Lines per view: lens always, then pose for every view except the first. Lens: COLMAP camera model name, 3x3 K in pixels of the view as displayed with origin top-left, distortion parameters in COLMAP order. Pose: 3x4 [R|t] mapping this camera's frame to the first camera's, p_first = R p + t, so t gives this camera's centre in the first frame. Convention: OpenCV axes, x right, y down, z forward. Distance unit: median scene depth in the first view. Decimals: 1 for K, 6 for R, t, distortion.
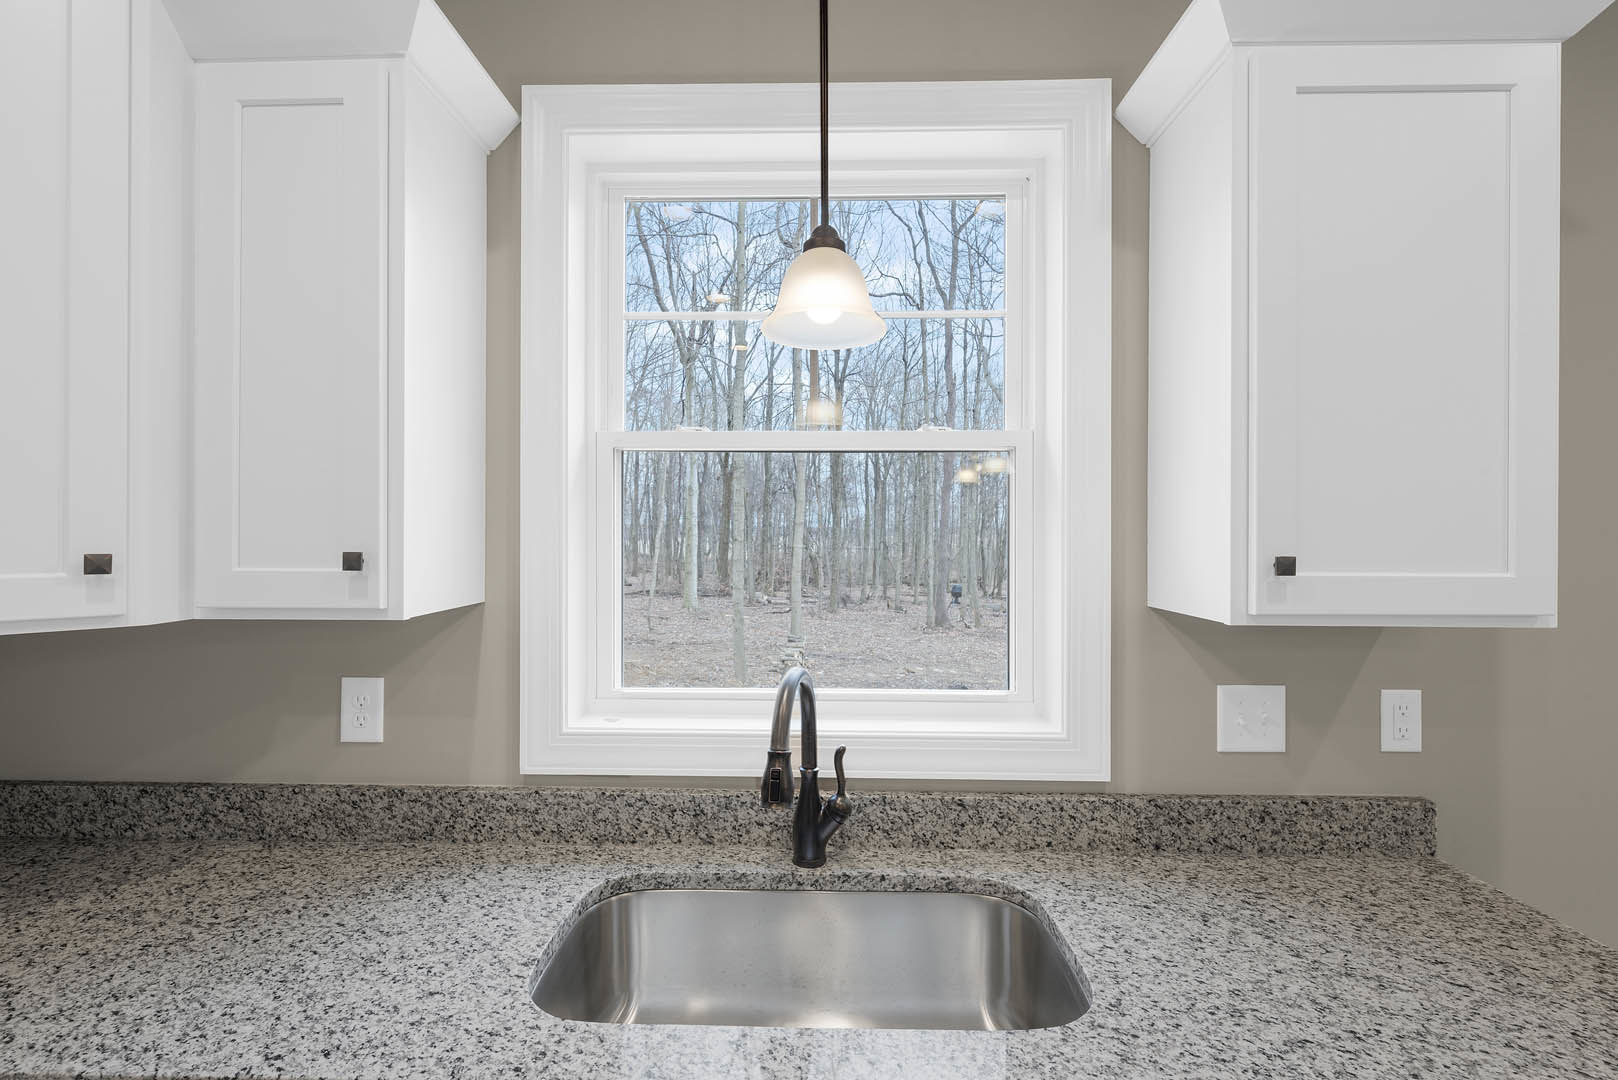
lens RADIAL K [[746.8, 0, 798.2], [0, 746.8, 539.8], [0, 0, 1]] dist [0.000907, -0.000055]
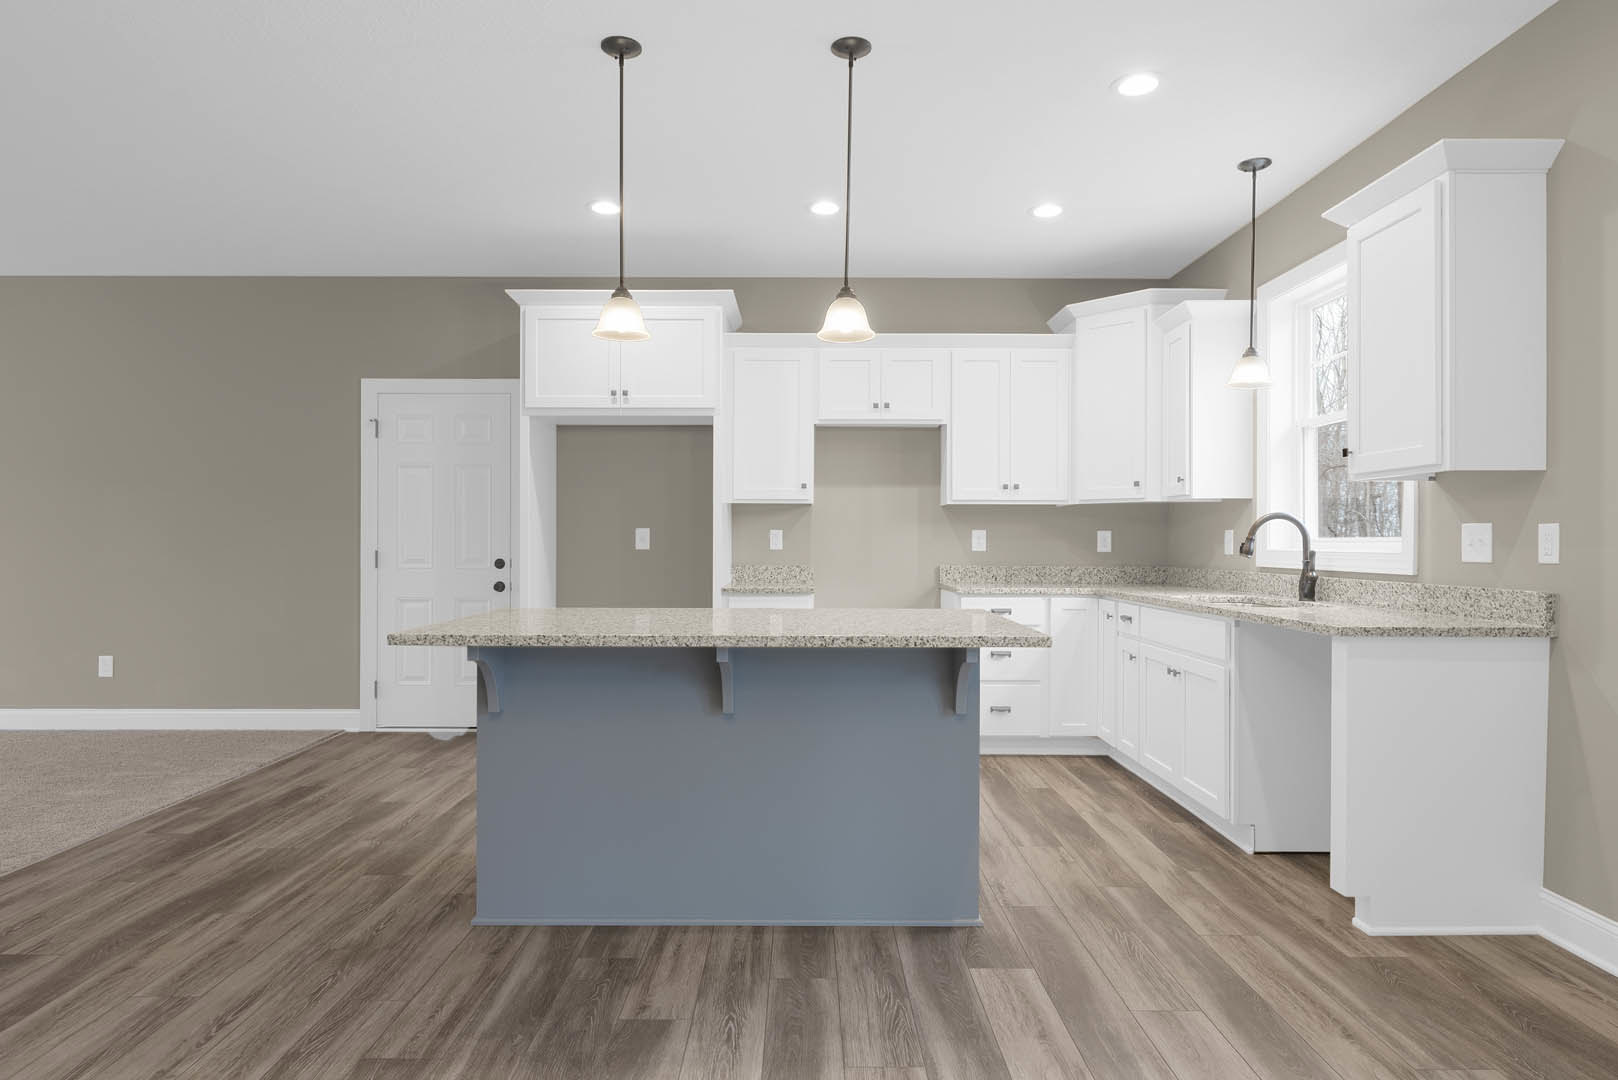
lens RADIAL K [[914.3, 0, 806.4], [0, 914.3, 541.6], [0, 0, 1]] dist [-0.006347, 0.001786]
pose [[0.029540, -0.003379, -0.999558, 2.646552], [-0.012794, 0.999911, -0.003759, 0.264633], [0.999482, 0.012899, 0.029495, -0.593490]]
